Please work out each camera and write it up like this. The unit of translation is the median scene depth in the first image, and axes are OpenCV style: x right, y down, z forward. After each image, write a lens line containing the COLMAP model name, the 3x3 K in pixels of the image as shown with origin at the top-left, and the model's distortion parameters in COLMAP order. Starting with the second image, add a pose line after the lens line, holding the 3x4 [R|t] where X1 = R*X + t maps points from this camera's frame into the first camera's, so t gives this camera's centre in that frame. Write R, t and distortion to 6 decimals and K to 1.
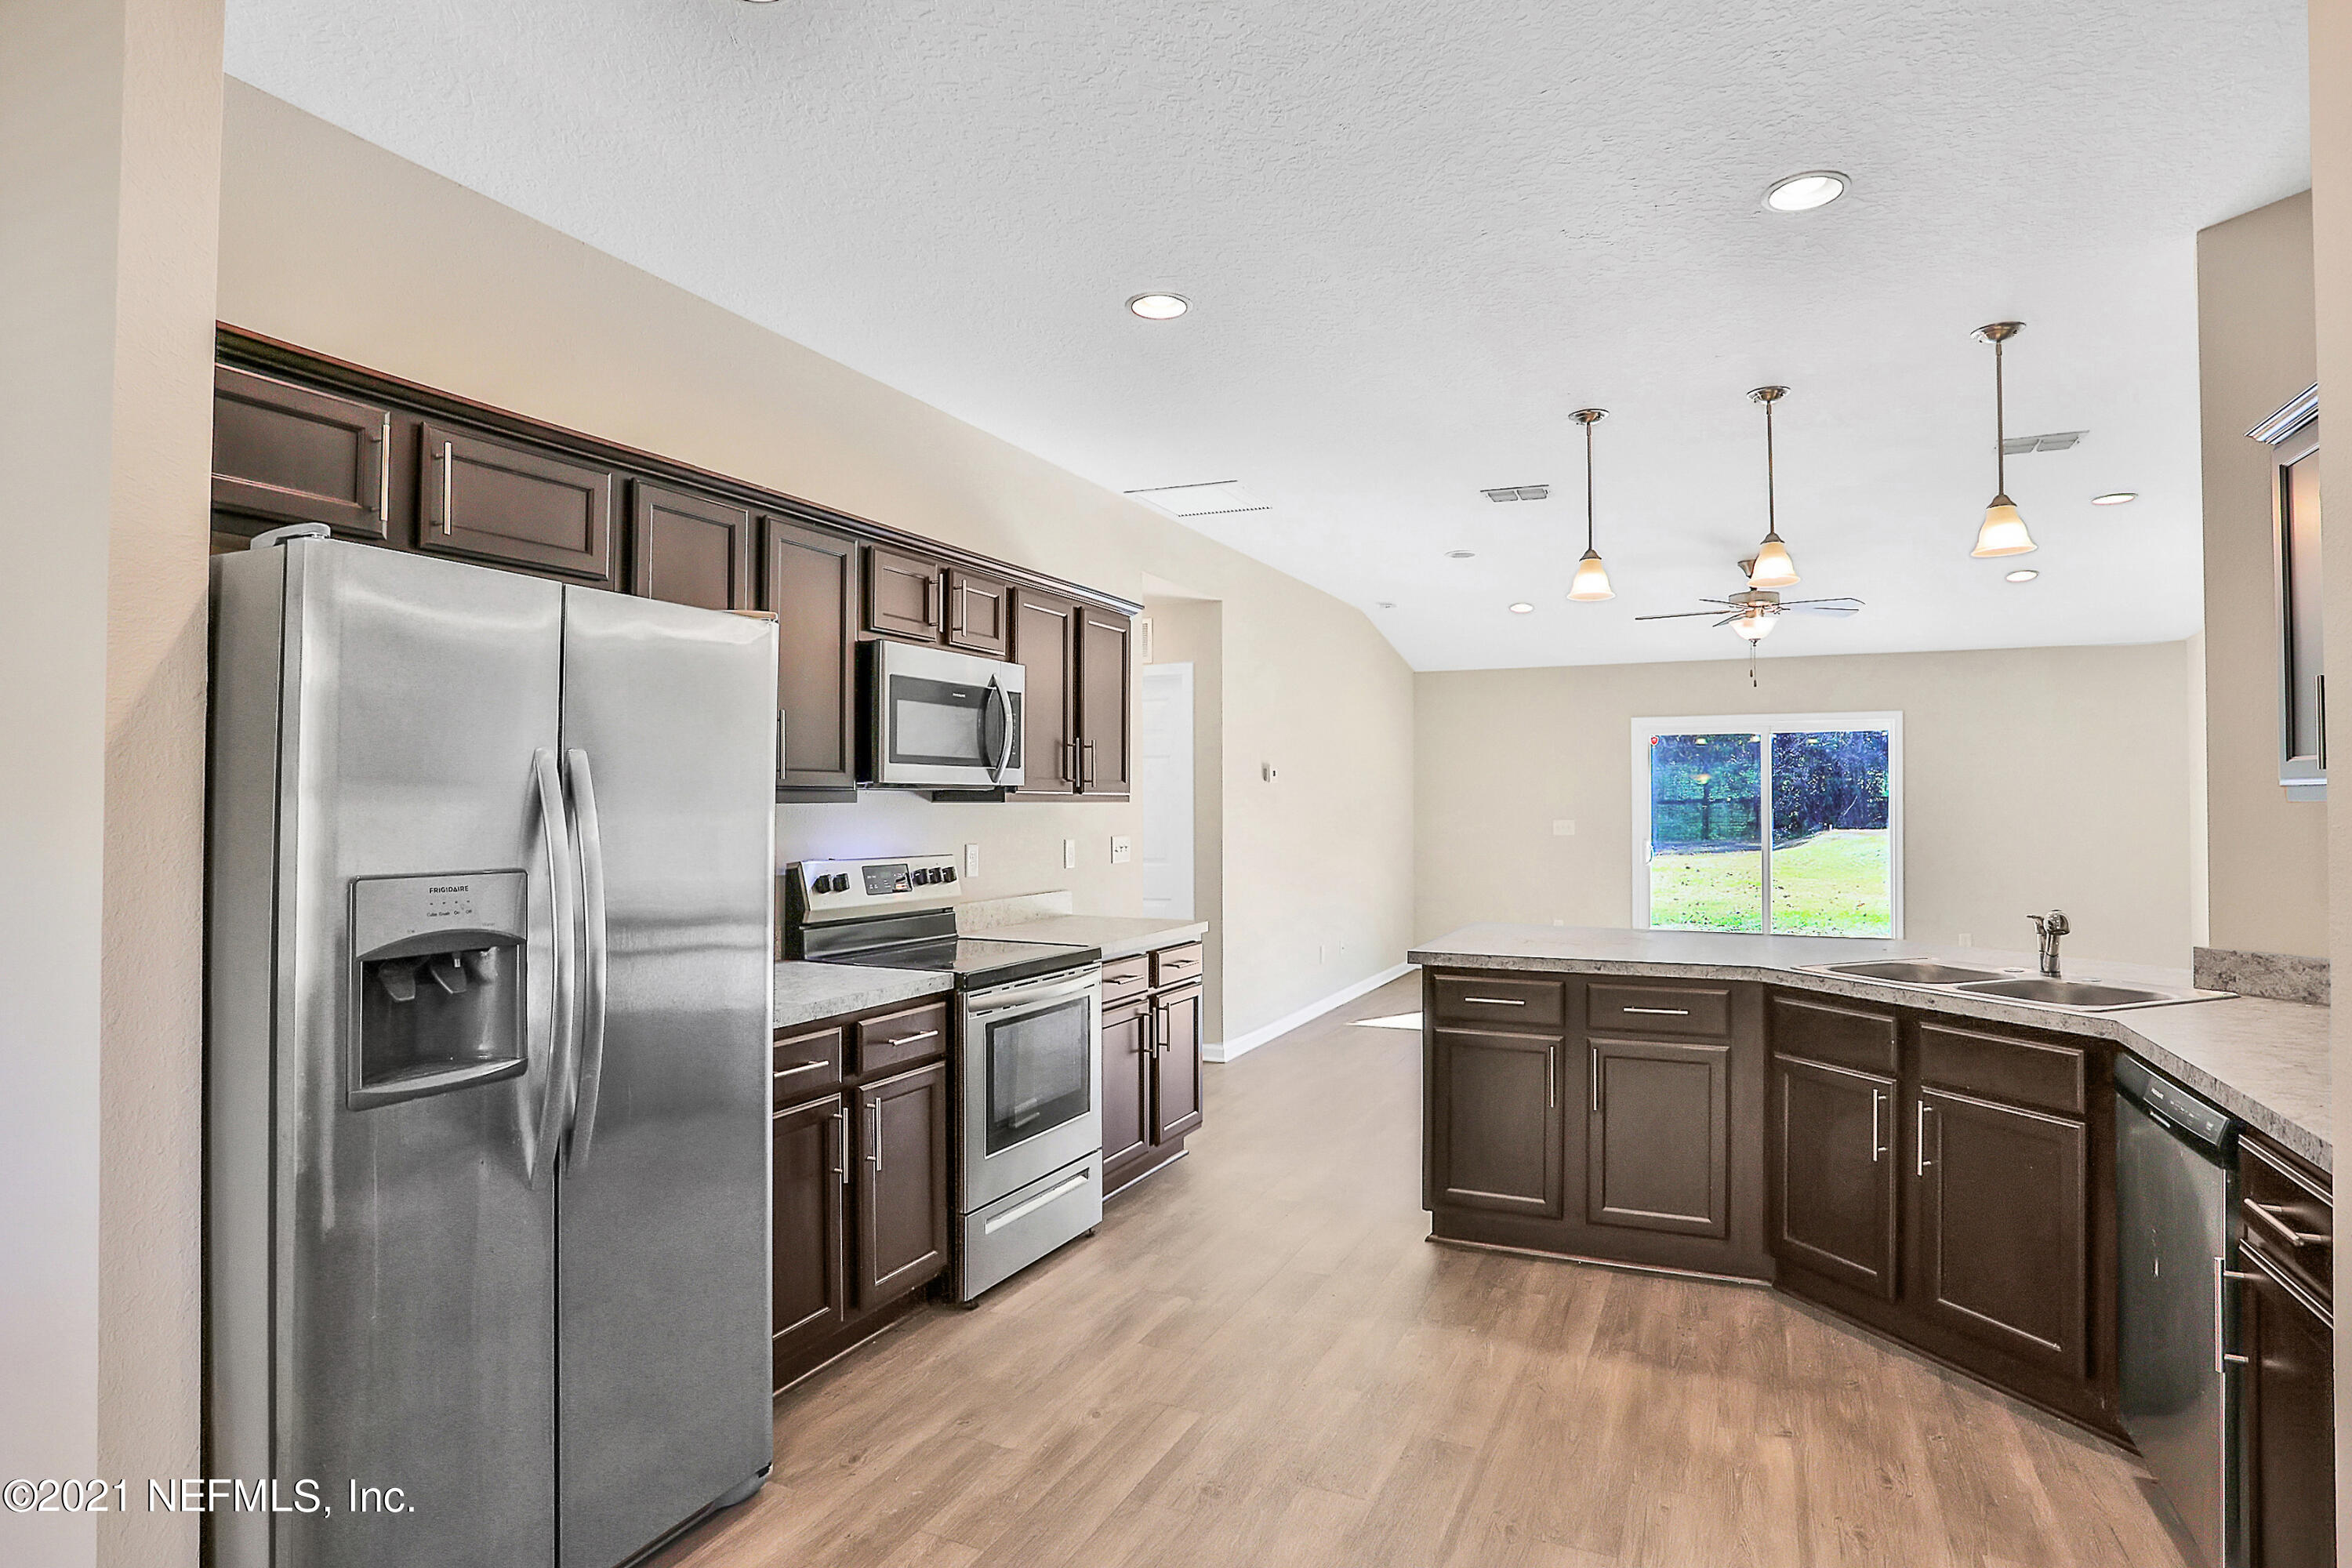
lens RADIAL K [[1218.9, 0, 1191.0], [0, 1218.9, 800.2], [0, 0, 1]] dist [-0.036341, 0.010425]
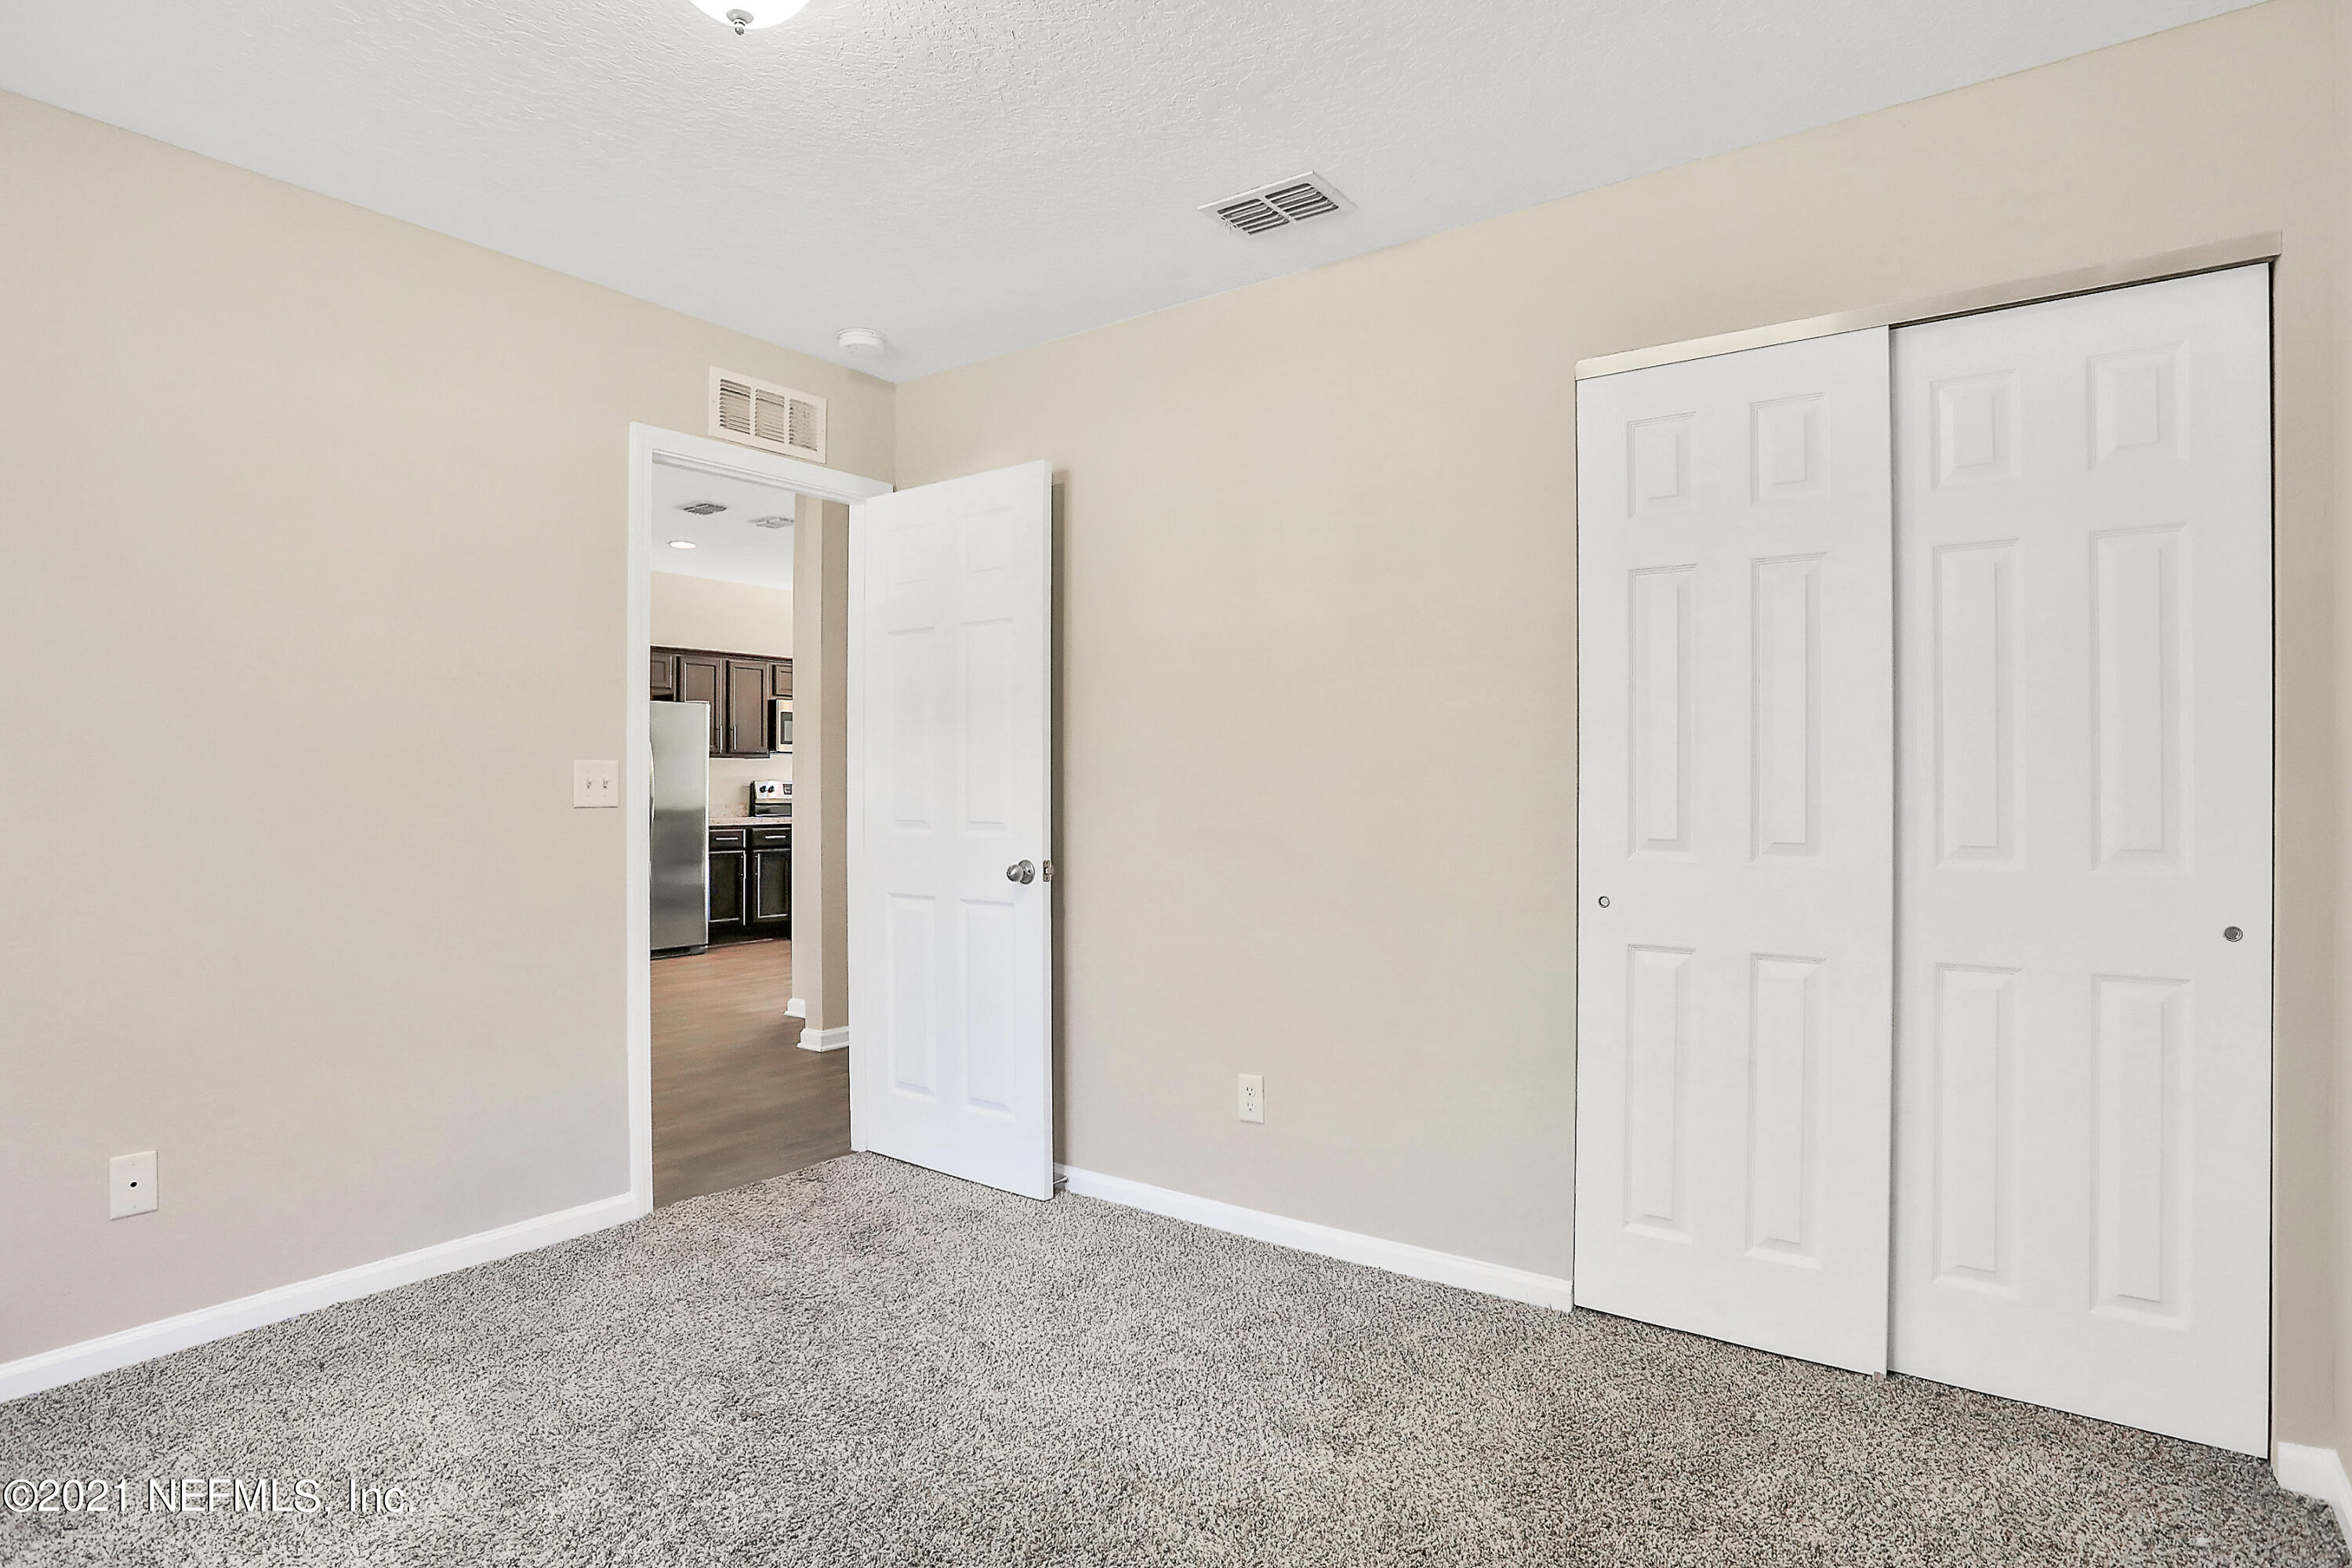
lens RADIAL K [[1218.9, 0, 1174.9], [0, 1218.9, 791.4], [0, 0, 1]] dist [-0.036341, 0.010425]
pose [[0.983162, -0.002257, -0.182721, 1.043252], [0.001928, 0.999996, -0.001977, 0.078332], [0.182725, 0.001592, 0.983163, -1.417227]]
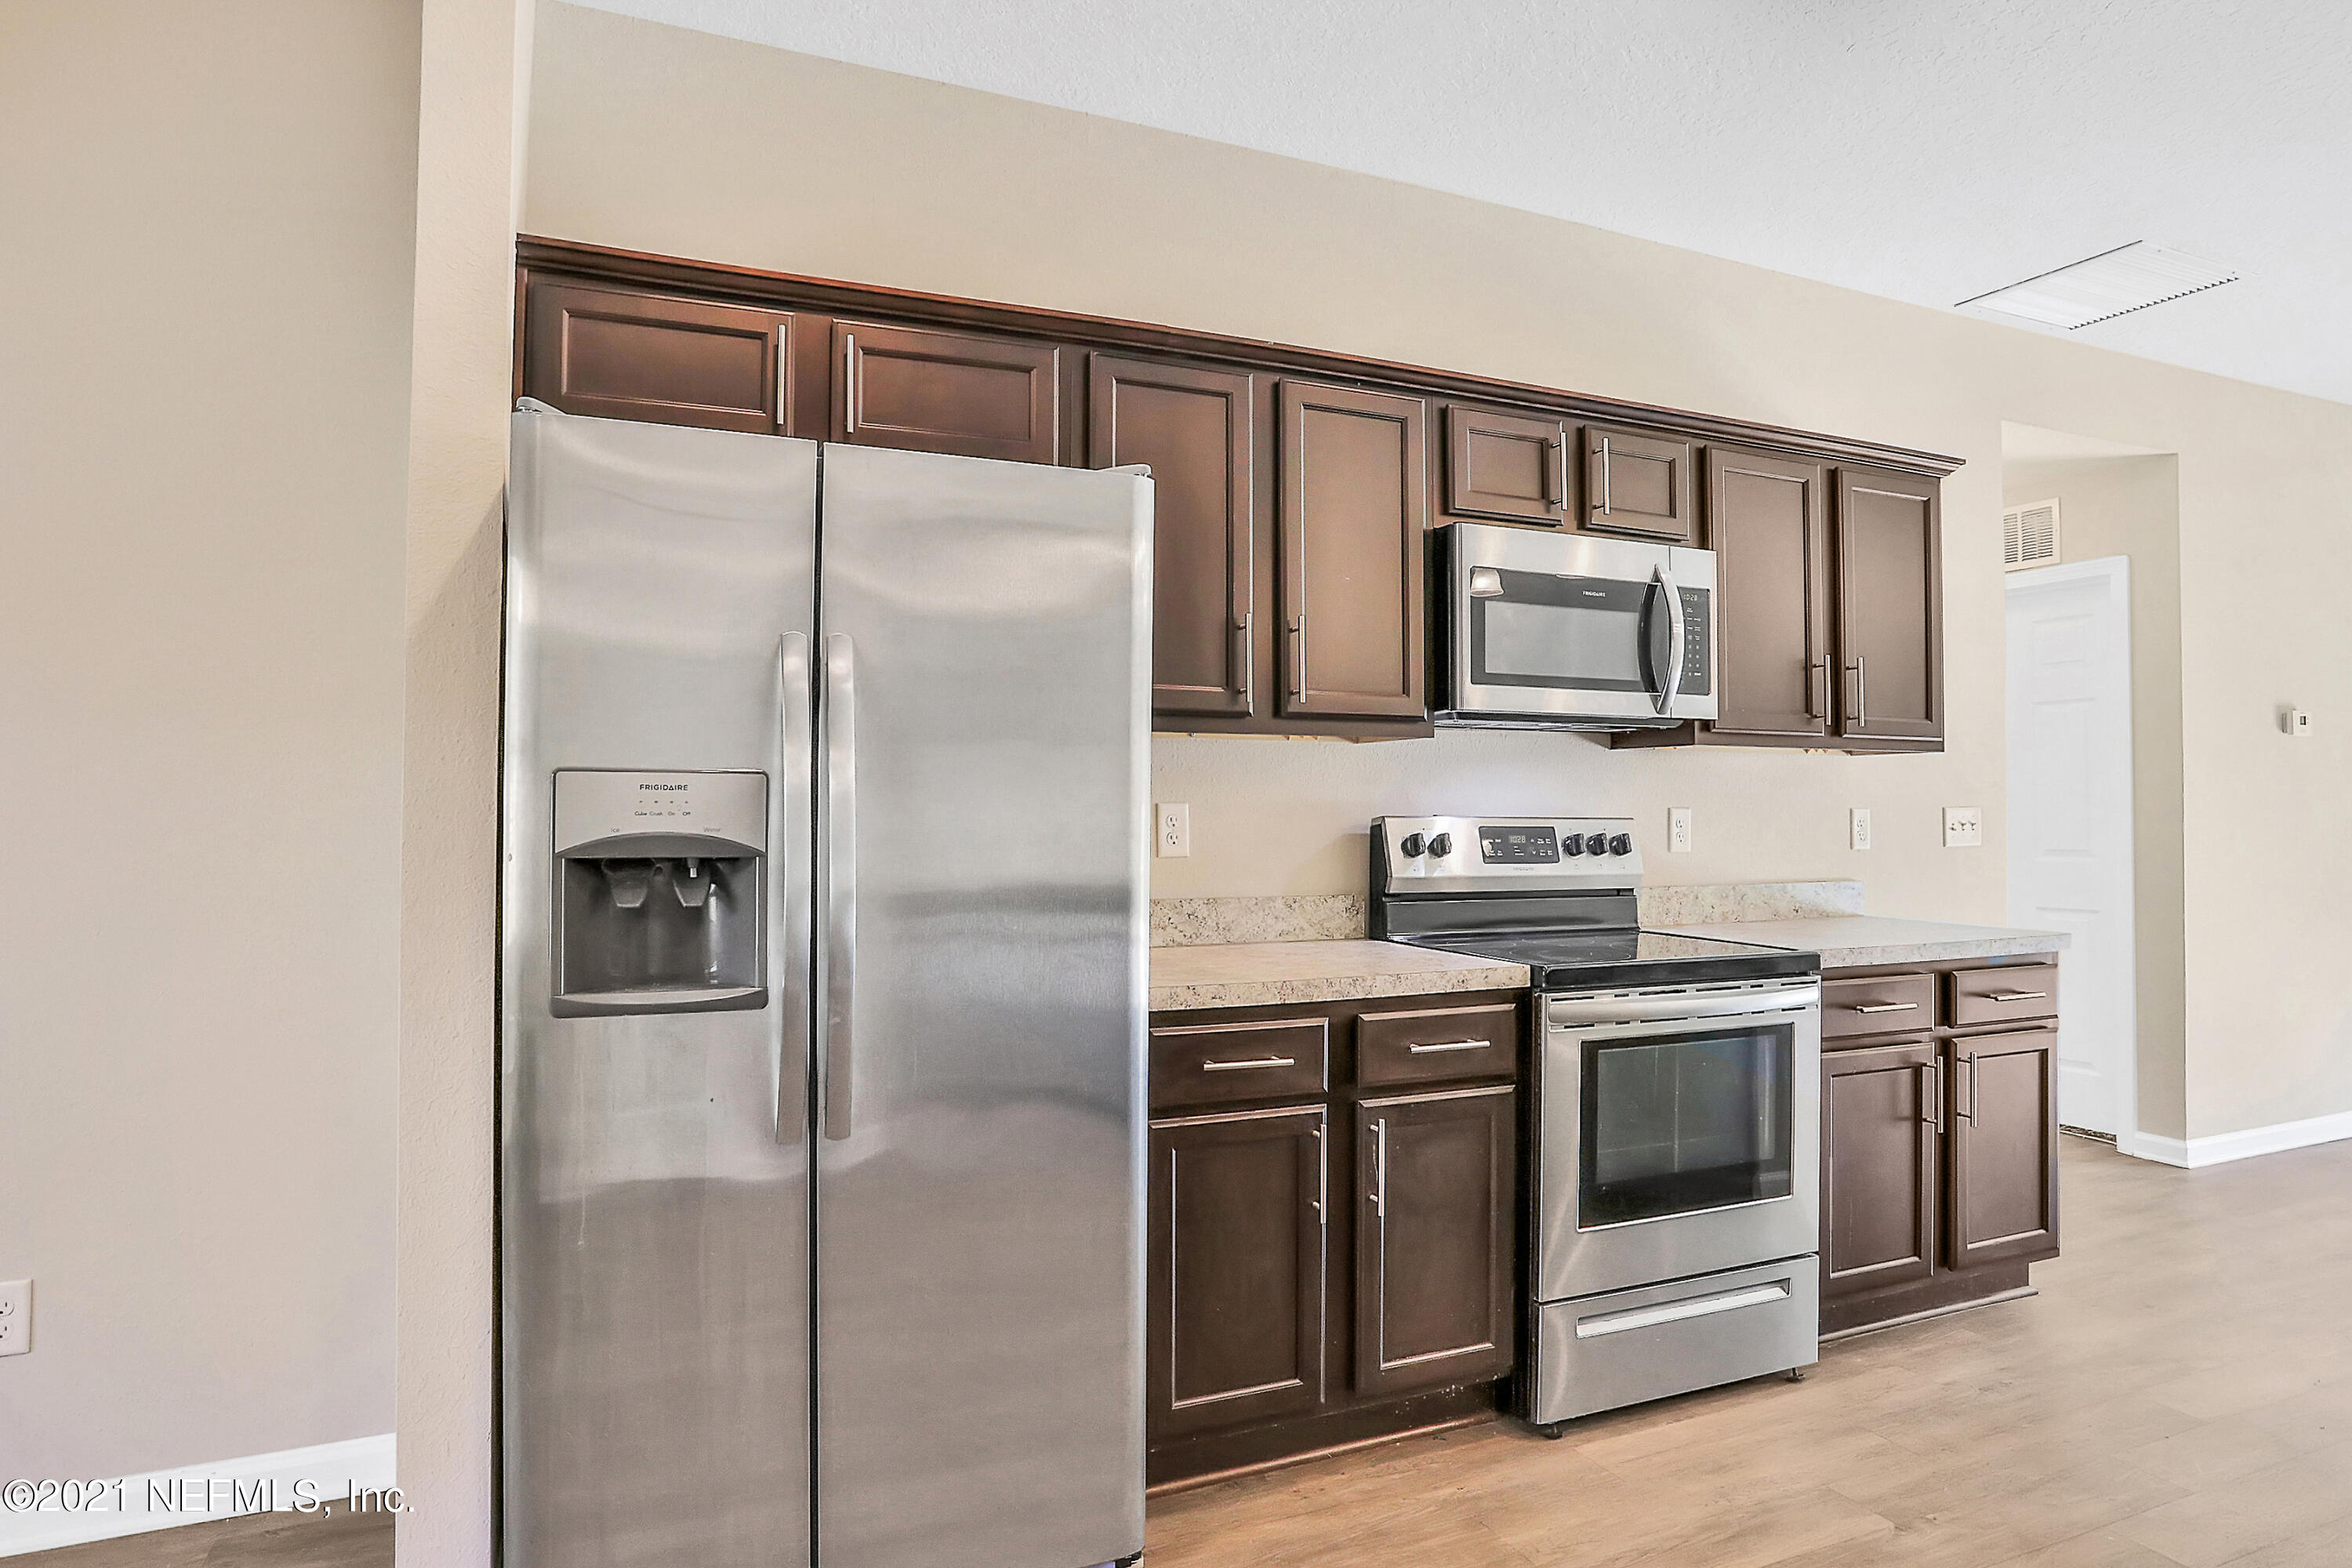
lens RADIAL K [[1341.7, 0, 1178.2], [0, 1341.7, 791.6], [0, 0, 1]] dist [-0.043600, 0.005620]
pose [[0.754219, -0.007662, -0.656578, 0.149866], [0.002351, 0.999957, -0.008968, 0.040375], [0.656618, 0.005220, 0.754205, 0.234067]]
